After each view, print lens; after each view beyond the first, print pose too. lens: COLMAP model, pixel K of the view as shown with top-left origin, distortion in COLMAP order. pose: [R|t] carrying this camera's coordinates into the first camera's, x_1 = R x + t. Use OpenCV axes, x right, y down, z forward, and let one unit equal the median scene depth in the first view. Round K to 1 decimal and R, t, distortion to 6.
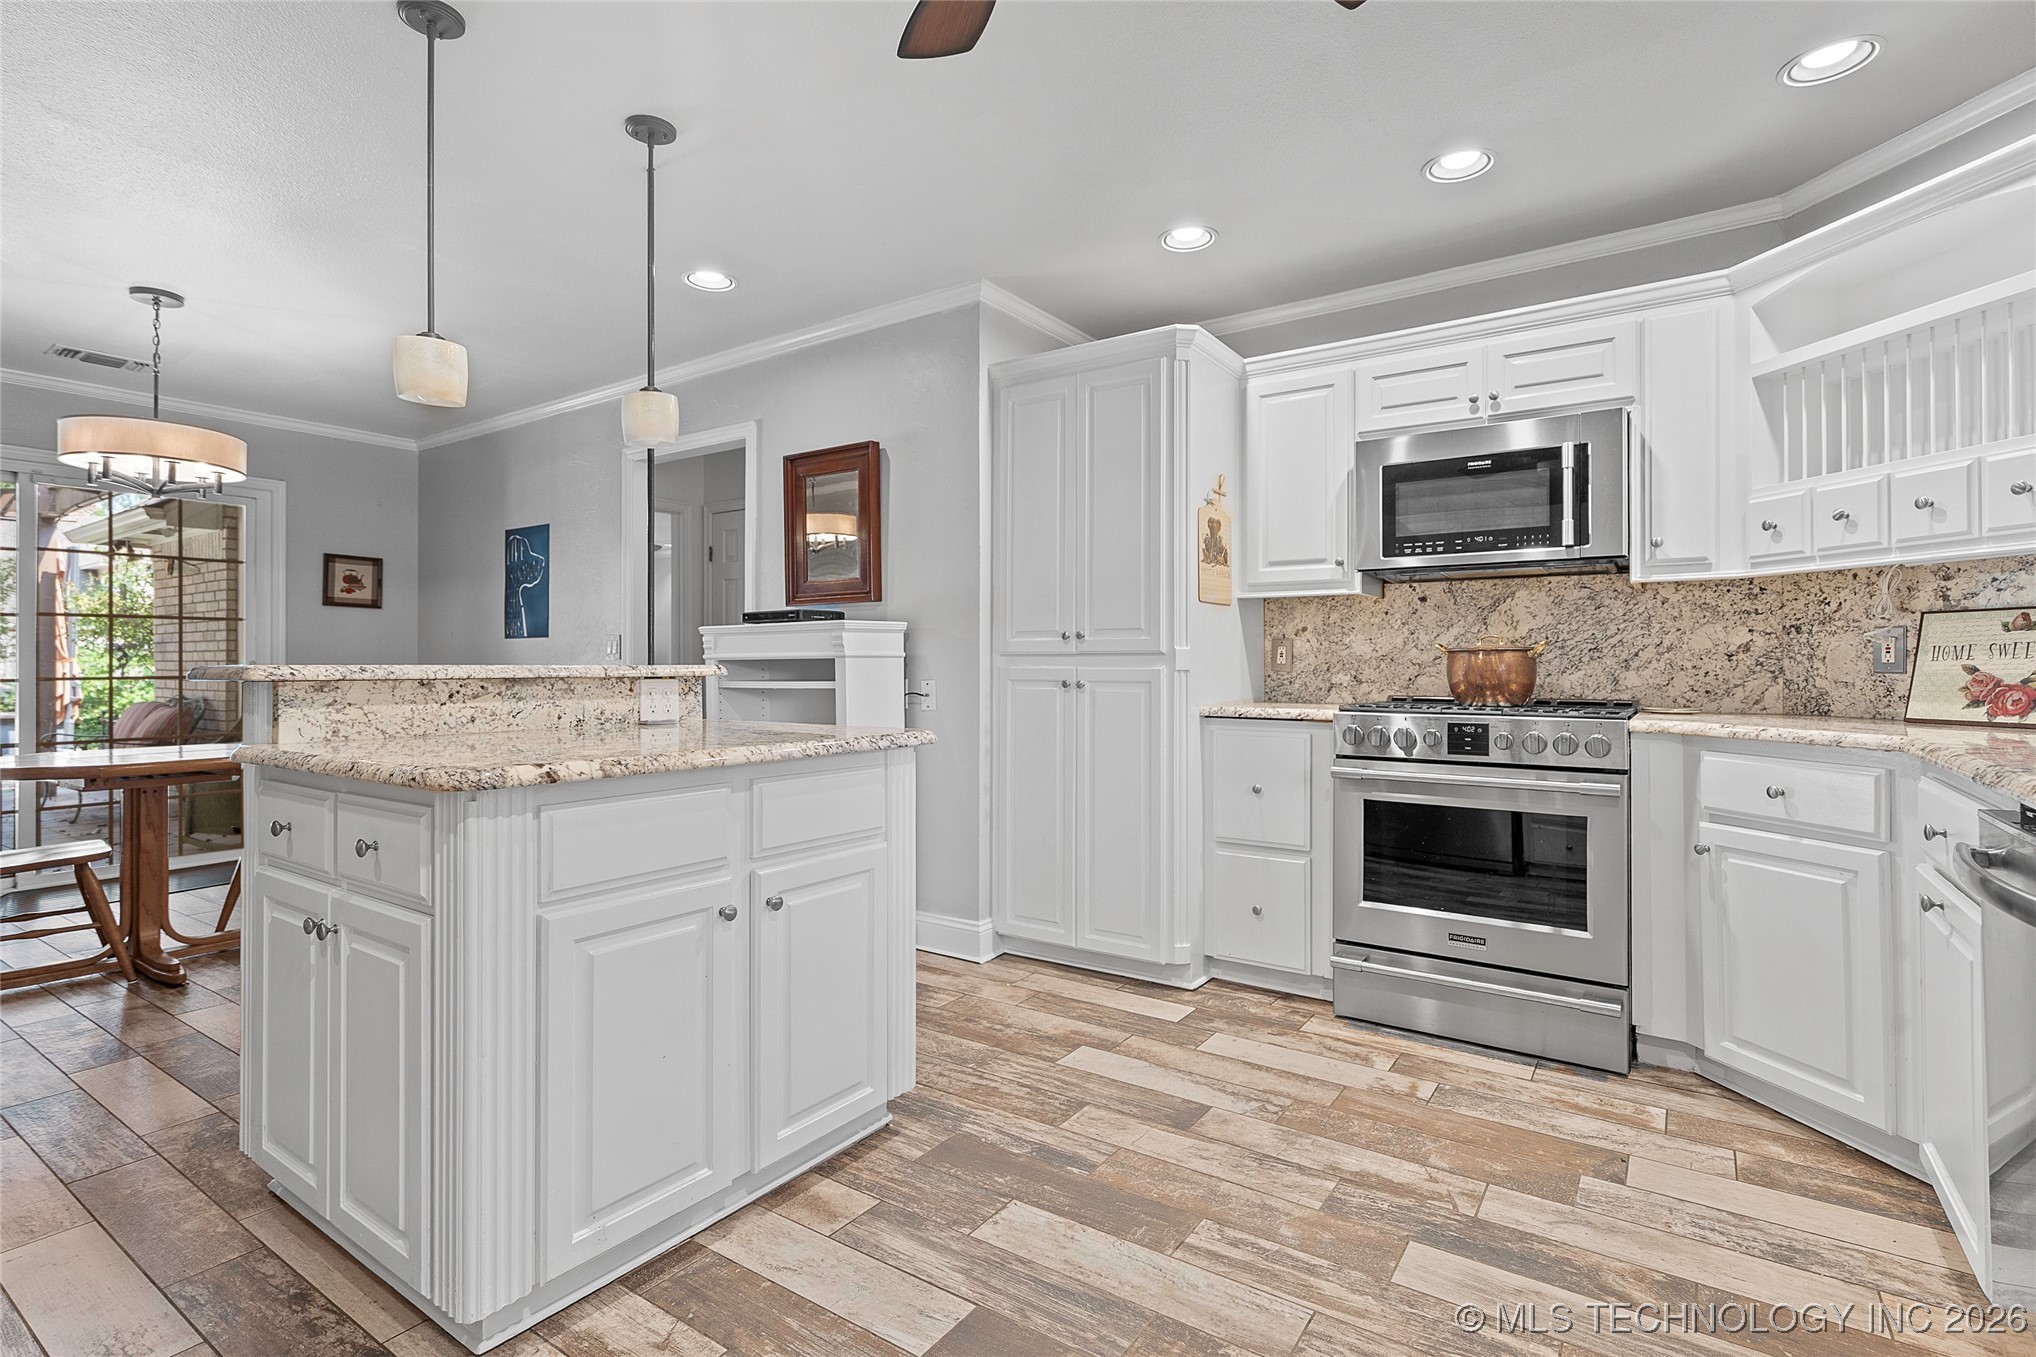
lens RADIAL K [[976.1, 0, 1018.2], [0, 976.1, 660.1], [0, 0, 1]] dist [-0.003172, -0.000274]
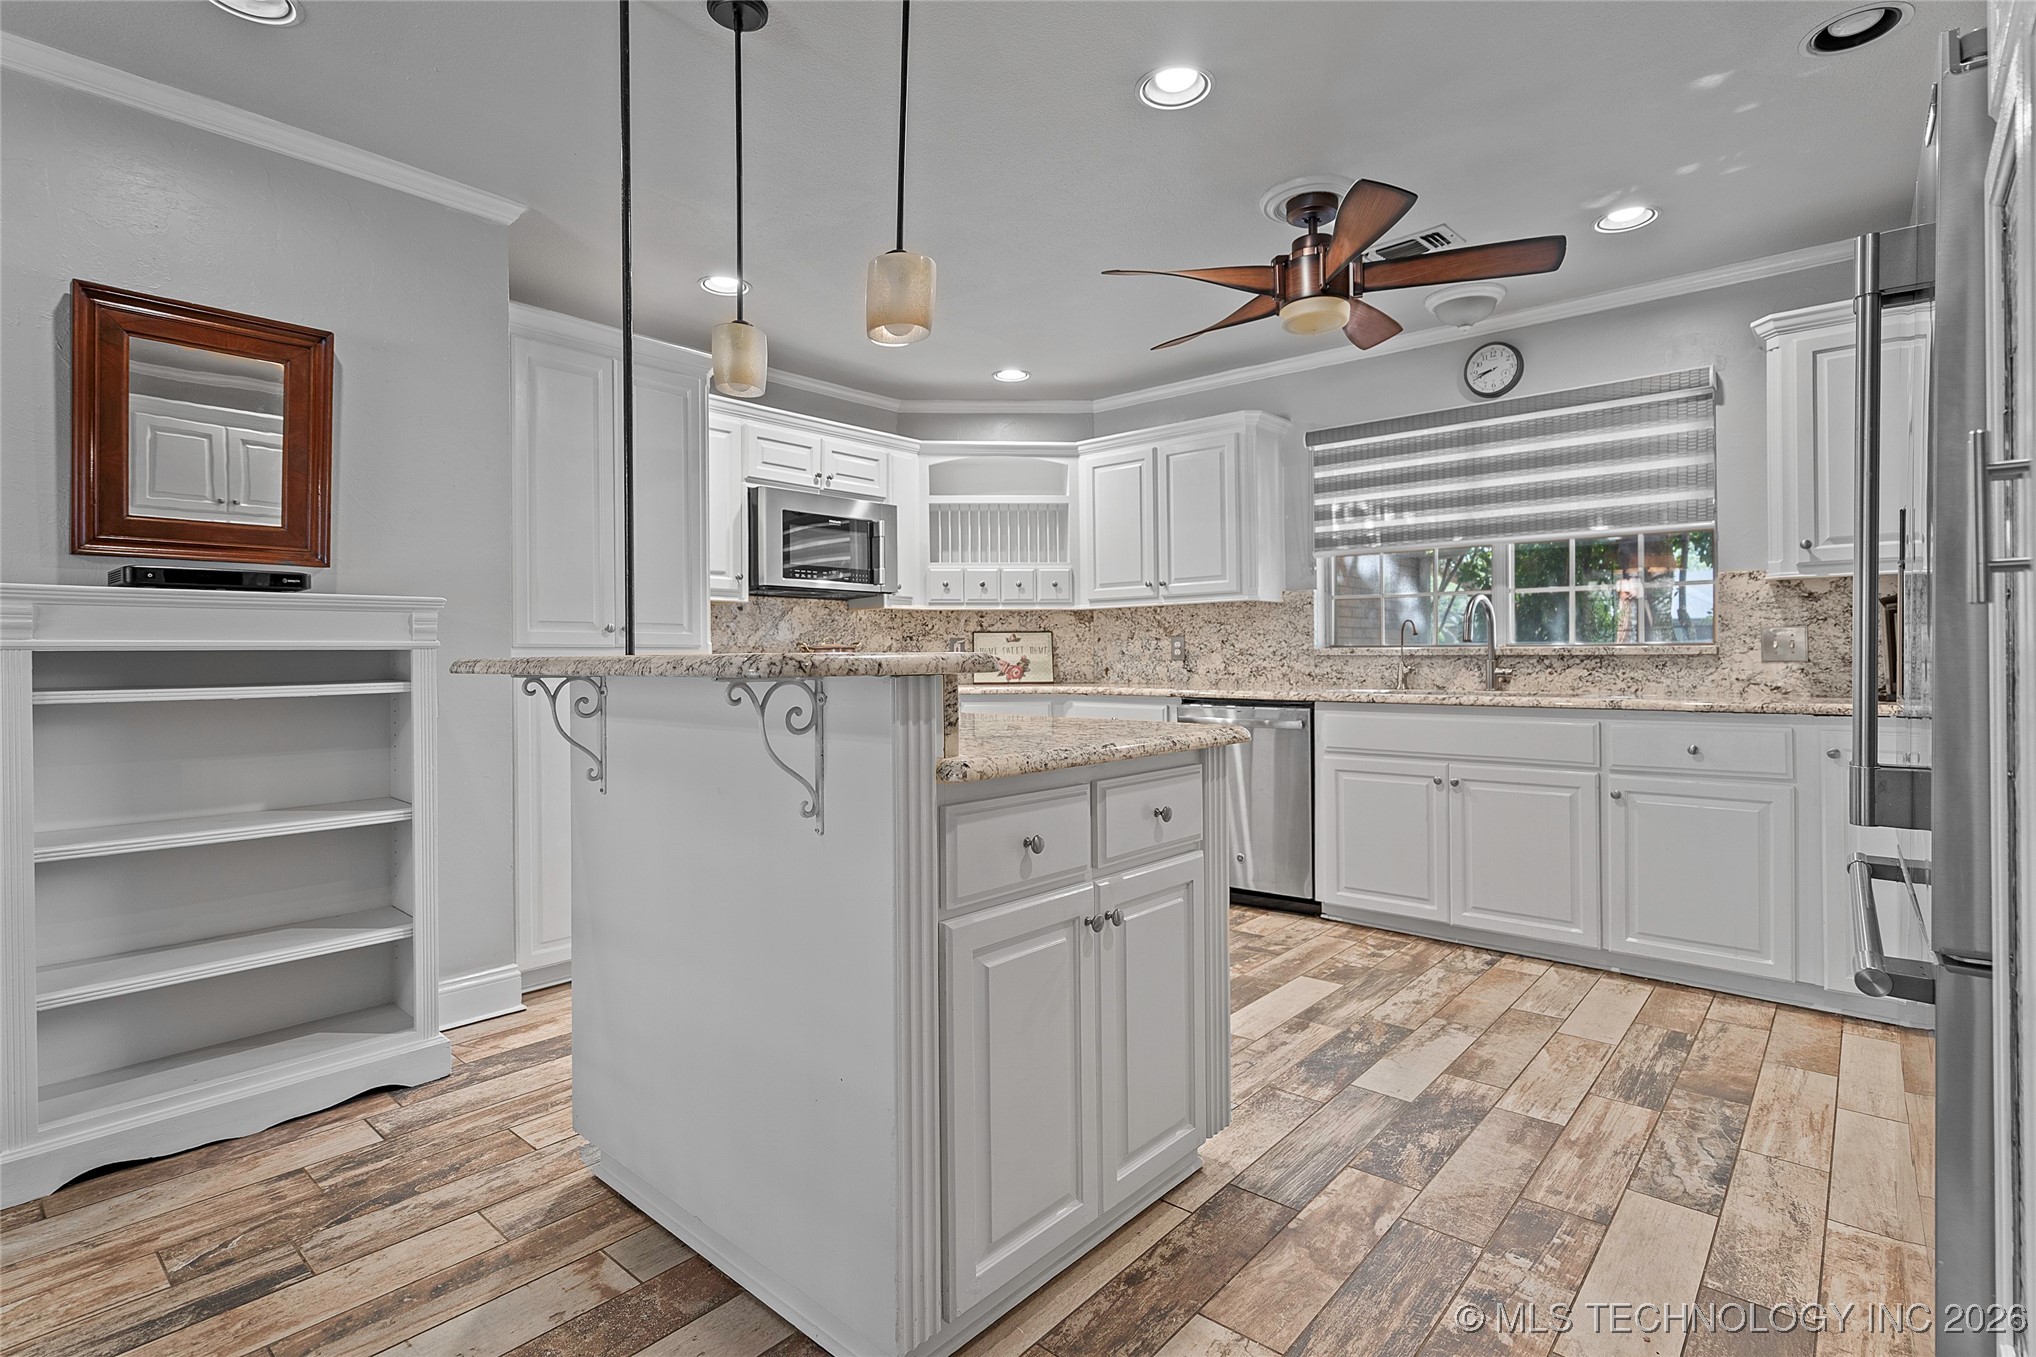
lens RADIAL K [[976.1, 0, 1019.2], [0, 976.1, 663.2], [0, 0, 1]] dist [-0.003172, -0.000274]
pose [[0.109823, -0.005174, 0.993938, -0.994778], [0.001641, 0.999986, 0.005024, 0.006399], [-0.993950, 0.001080, 0.109830, 0.571310]]
